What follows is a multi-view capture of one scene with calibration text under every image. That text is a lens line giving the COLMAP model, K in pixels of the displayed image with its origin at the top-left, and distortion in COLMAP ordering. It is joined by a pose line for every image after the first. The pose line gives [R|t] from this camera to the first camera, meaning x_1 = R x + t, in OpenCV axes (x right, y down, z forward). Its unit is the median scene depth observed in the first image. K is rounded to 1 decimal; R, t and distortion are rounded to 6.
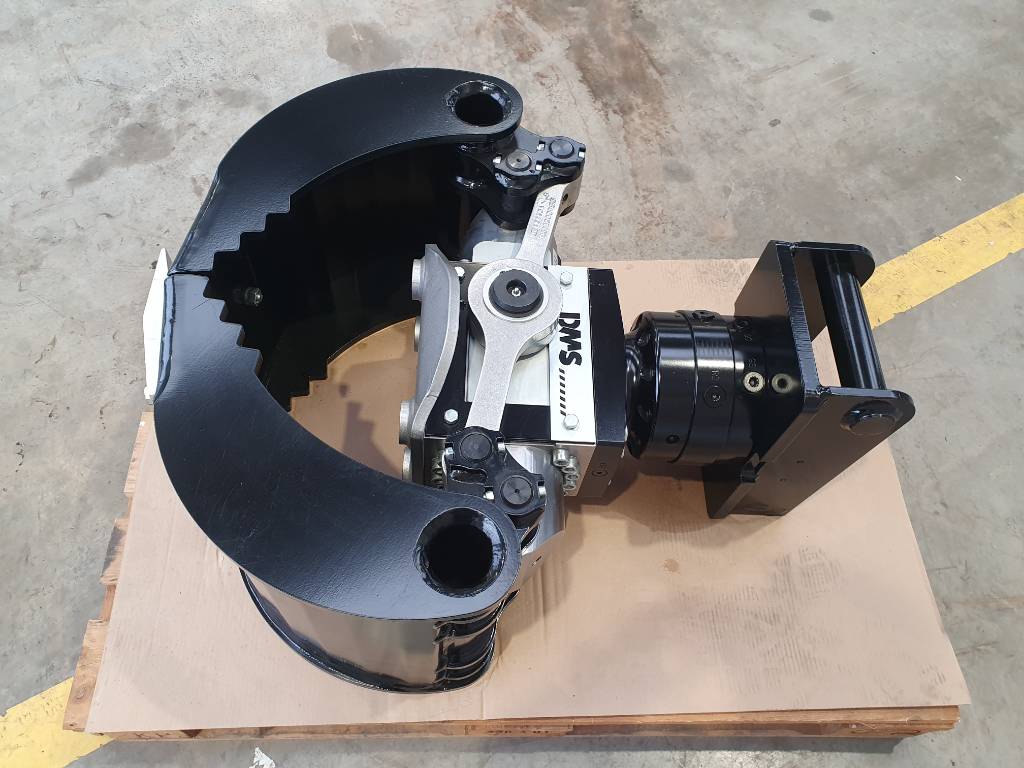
lens RADIAL K [[812.6, 0, 498.4], [0, 812.6, 380.4], [0, 0, 1]] dist [-0.006841, 0.035827]
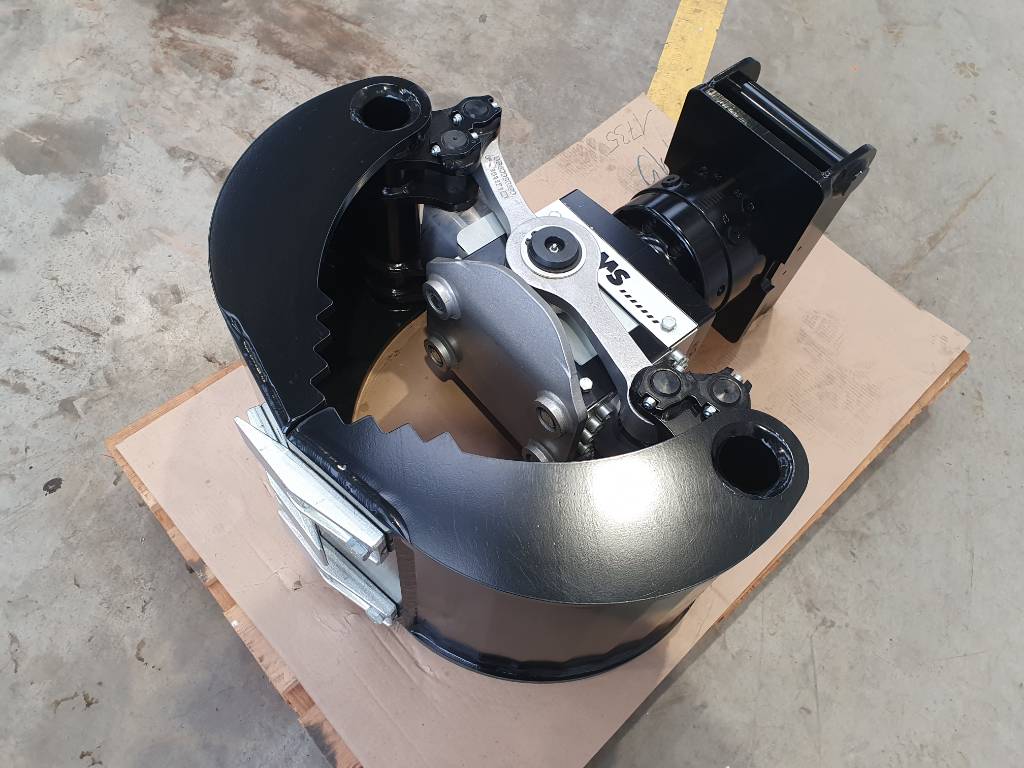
lens RADIAL K [[810.9, 0, 518.4], [0, 810.9, 382.6], [0, 0, 1]] dist [-0.019944, 0.063112]
pose [[0.748238, -0.575604, 0.329877, -0.238530], [0.552582, 0.815884, 0.170256, -0.092072], [-0.367142, 0.054892, 0.928544, 0.054154]]
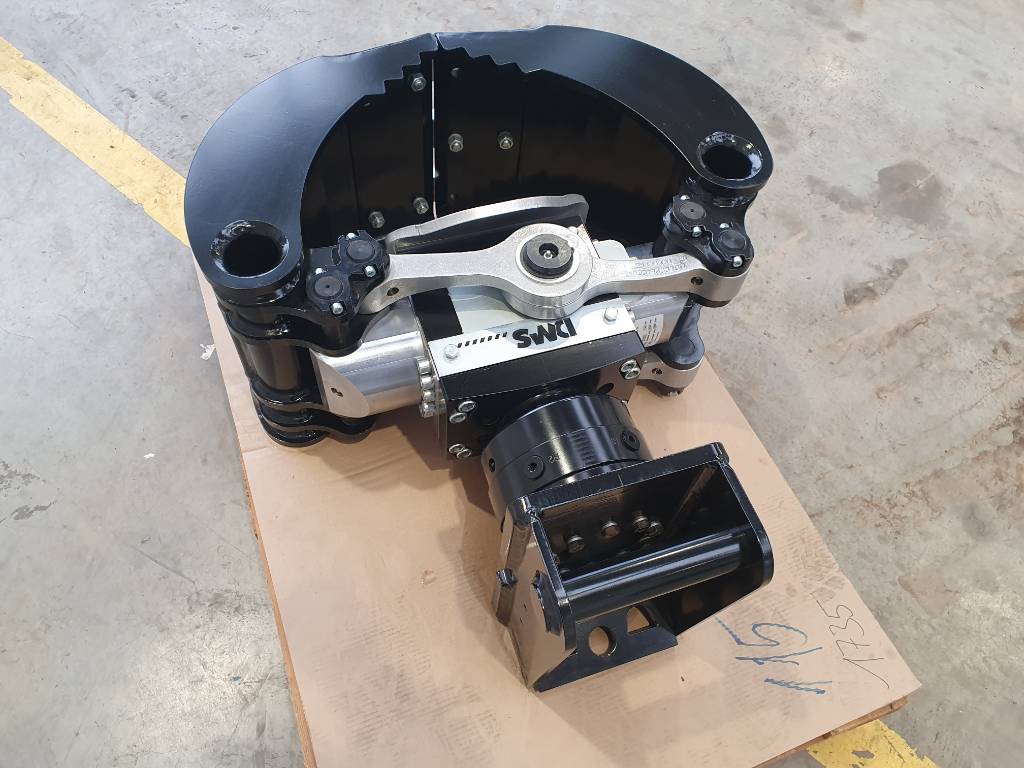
lens RADIAL K [[805.8, 0, 512.0], [0, 805.8, 372.8], [0, 0, 1]] dist [-0.011619, 0.045498]
pose [[0.337881, 0.772924, -0.537052, 0.366256], [-0.835342, 0.509168, 0.207246, -0.112886], [0.433635, 0.378598, 0.817694, 0.110840]]
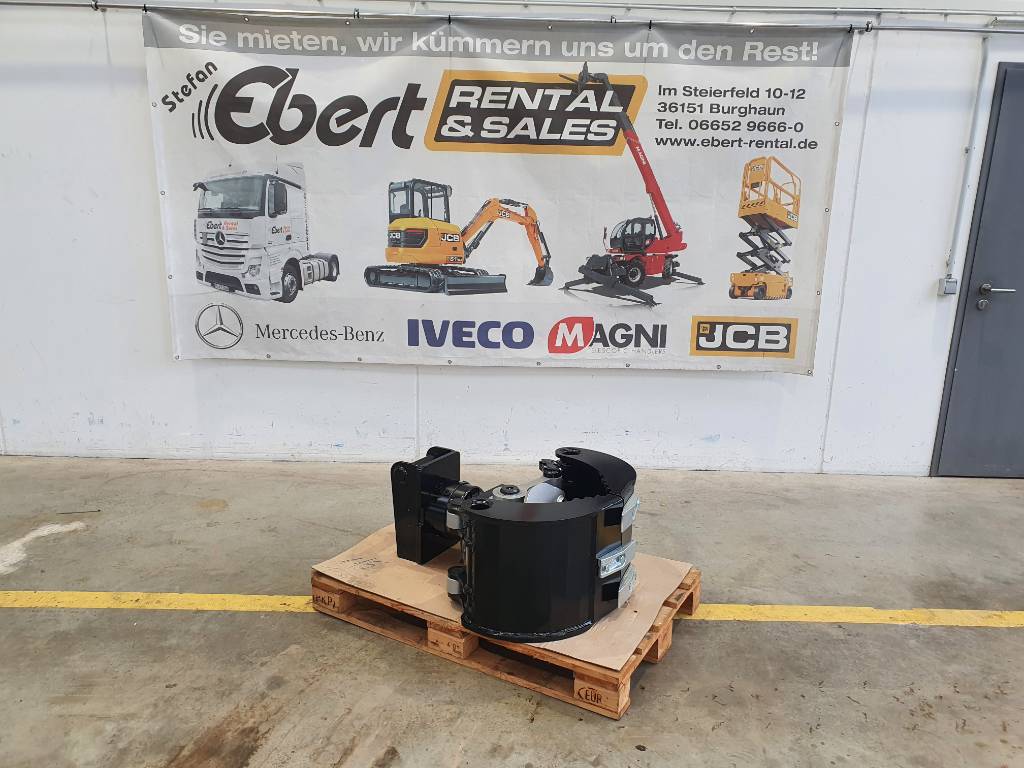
lens RADIAL K [[795.7, 0, 525.3], [0, 795.7, 384.3], [0, 0, 1]] dist [-0.002953, 0.056299]
pose [[-0.869476, -0.199279, 0.451995, -0.638404], [0.377128, 0.323181, 0.867945, -1.392280], [-0.319039, 0.925117, -0.205844, 0.658006]]
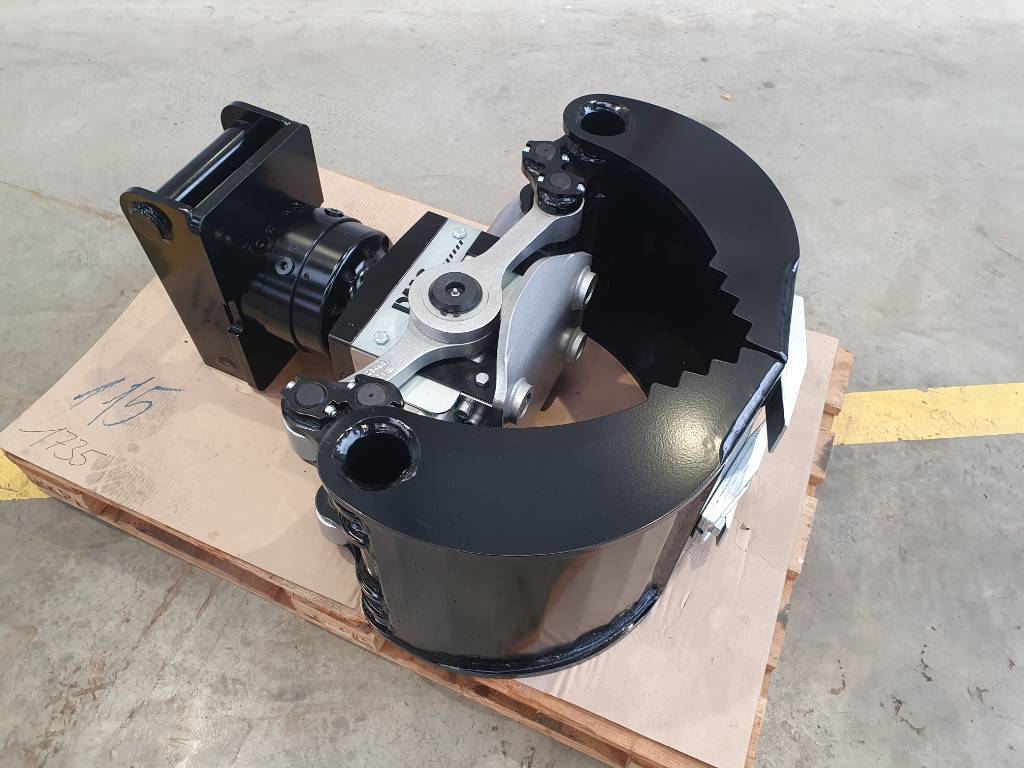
lens RADIAL K [[803.7, 0, 522.1], [0, 803.7, 375.6], [0, 0, 1]] dist [-0.009051, 0.047556]
pose [[-0.906446, -0.393336, 0.153757, -0.136970], [0.296889, -0.334563, 0.894385, -0.558328], [-0.300353, 0.856361, 0.420041, 0.351155]]
